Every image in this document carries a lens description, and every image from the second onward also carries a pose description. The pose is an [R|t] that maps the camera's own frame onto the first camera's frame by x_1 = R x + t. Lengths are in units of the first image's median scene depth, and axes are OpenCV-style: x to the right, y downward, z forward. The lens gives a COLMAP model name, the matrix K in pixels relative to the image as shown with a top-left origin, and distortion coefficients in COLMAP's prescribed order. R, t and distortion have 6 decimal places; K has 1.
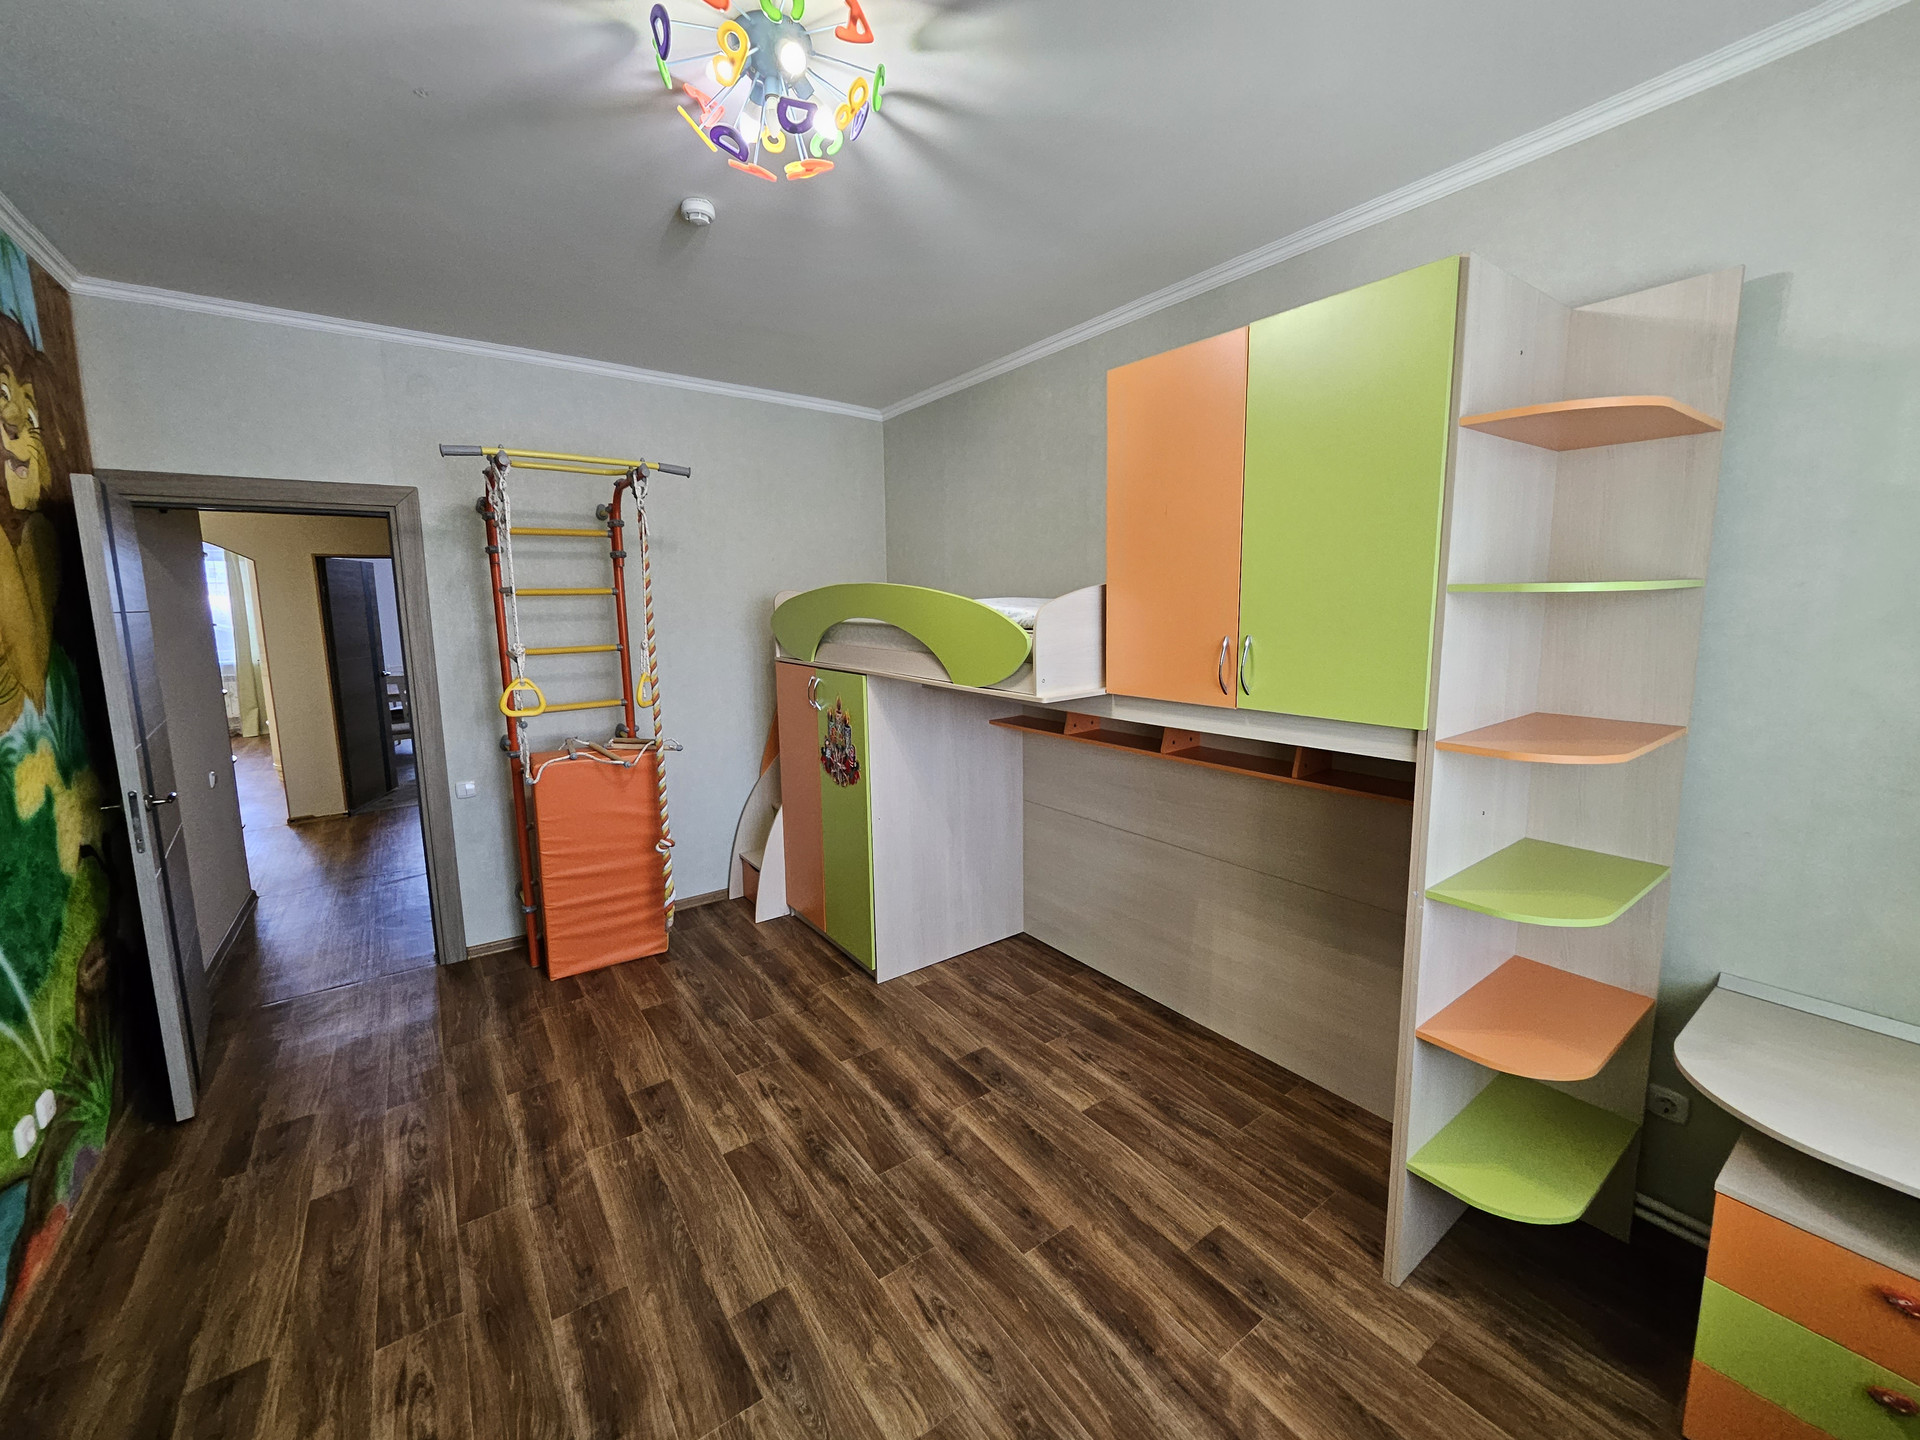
lens RADIAL K [[760.7, 0, 950.0], [0, 760.7, 707.8], [0, 0, 1]] dist [-0.000357, -0.000208]
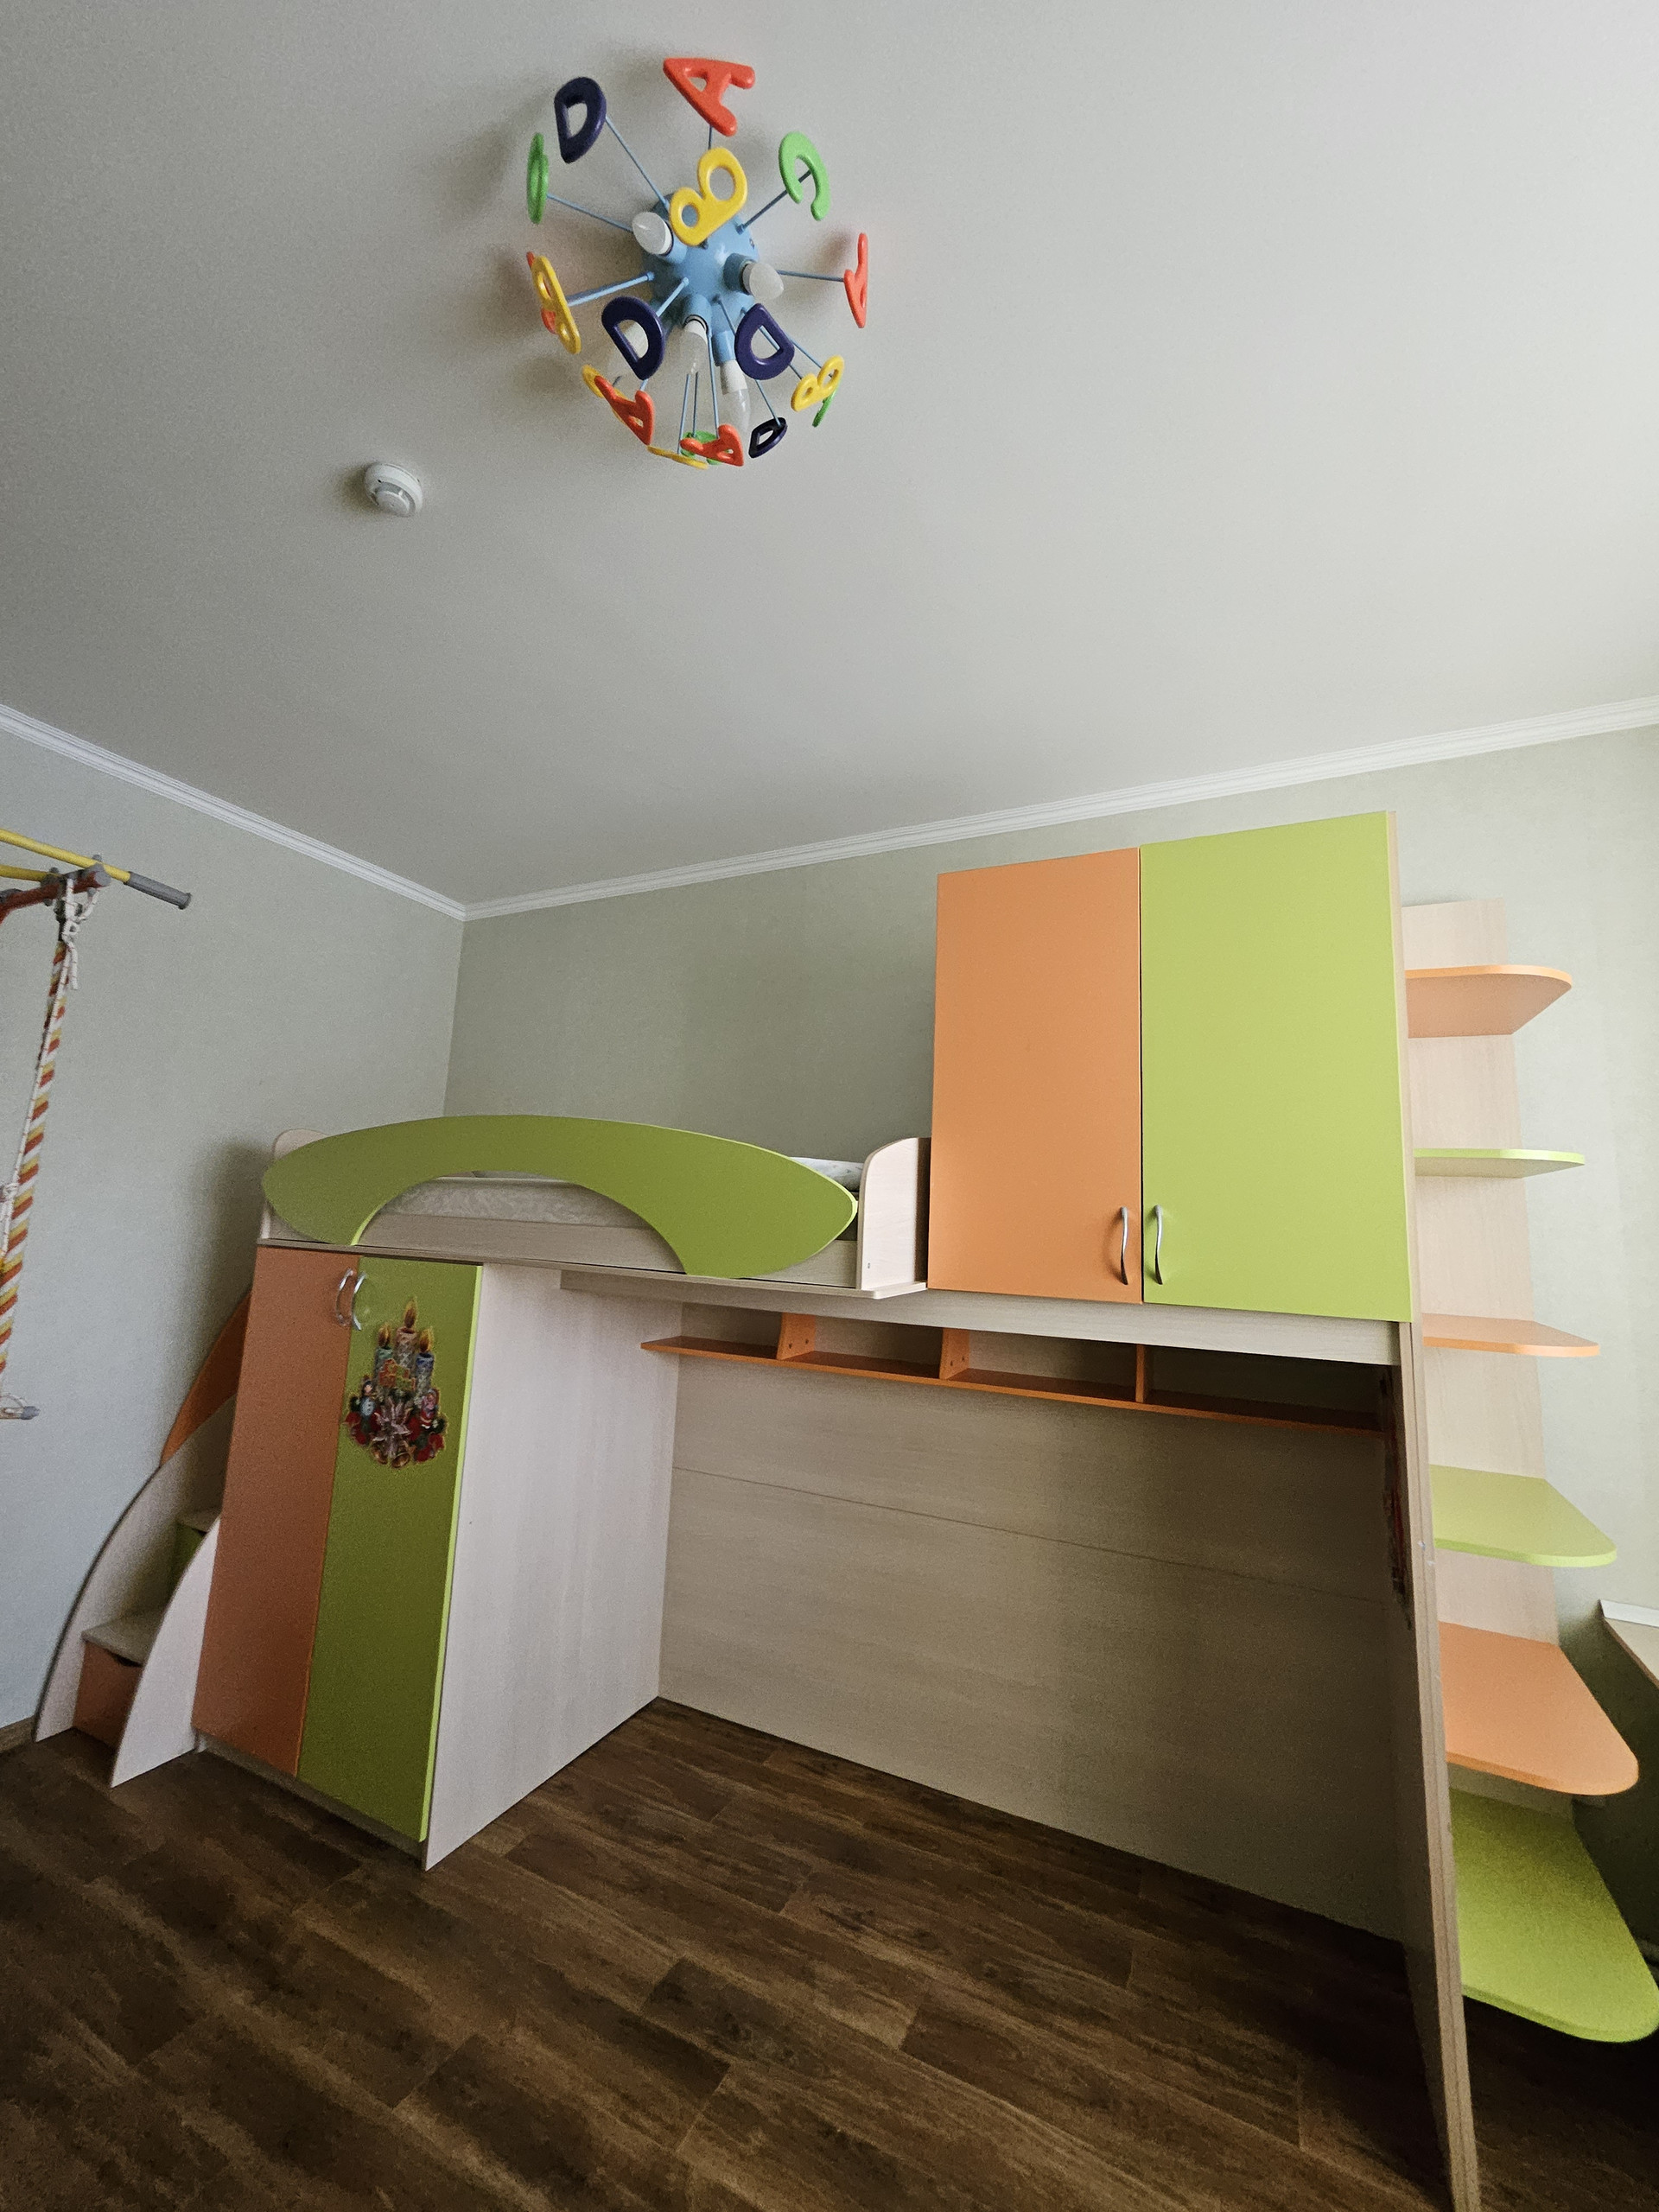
lens RADIAL K [[876.4, 0, 861.4], [0, 876.4, 1087.2], [0, 0, 1]] dist [-0.000357, -0.000208]
pose [[0.874828, 0.118805, 0.469639, -0.189898], [0.018208, 0.960712, -0.276950, 0.019572], [-0.484091, 0.250835, 0.838294, 0.228823]]
